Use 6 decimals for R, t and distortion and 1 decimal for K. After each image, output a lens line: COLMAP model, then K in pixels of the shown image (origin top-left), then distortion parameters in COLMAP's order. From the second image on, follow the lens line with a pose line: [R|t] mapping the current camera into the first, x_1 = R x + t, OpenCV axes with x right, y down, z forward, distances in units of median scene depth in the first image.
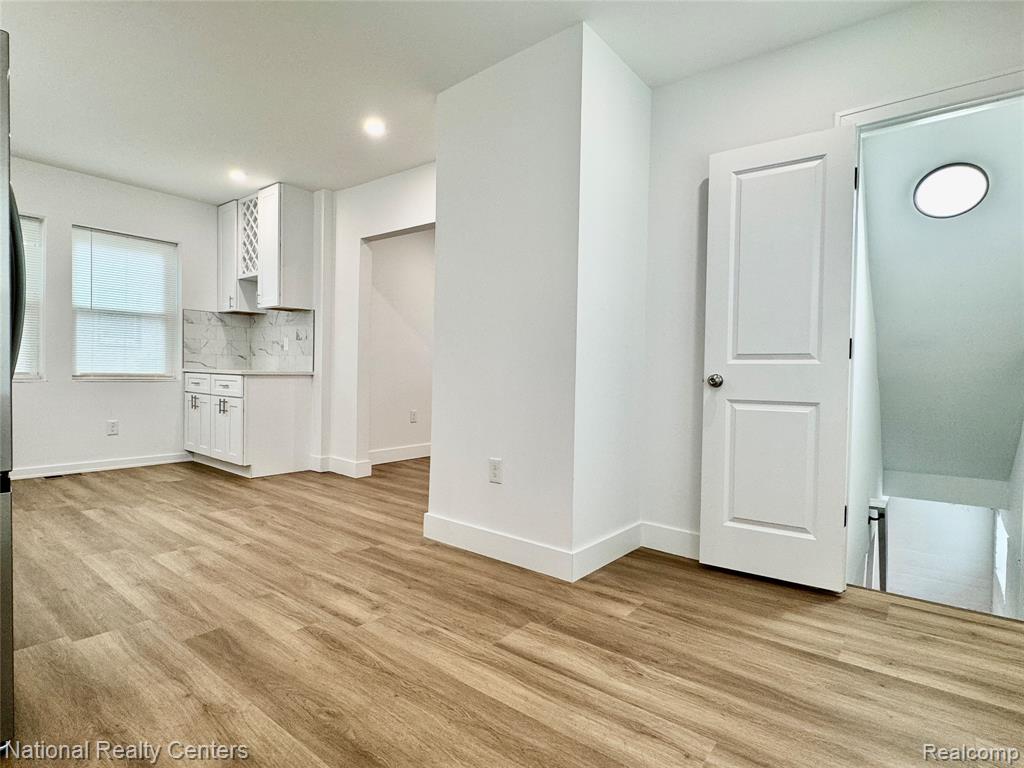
lens RADIAL K [[533.1, 0, 509.0], [0, 533.1, 383.3], [0, 0, 1]] dist [-0.000521, 0.000540]
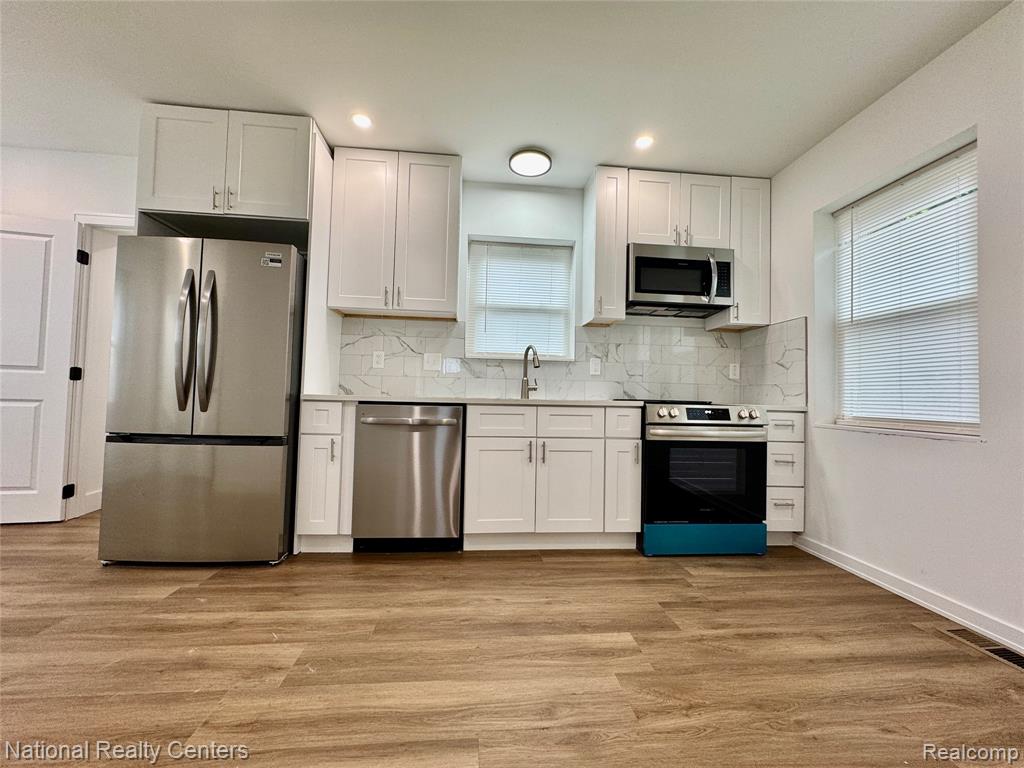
lens RADIAL K [[408.1, 0, 510.8], [0, 408.1, 383.8], [0, 0, 1]] dist [-0.004016, 0.000382]
pose [[-0.717937, -0.060048, -0.693514, -0.364192], [-0.055104, 0.998049, -0.029372, -0.028605], [0.693924, 0.017128, -0.719844, 1.264442]]
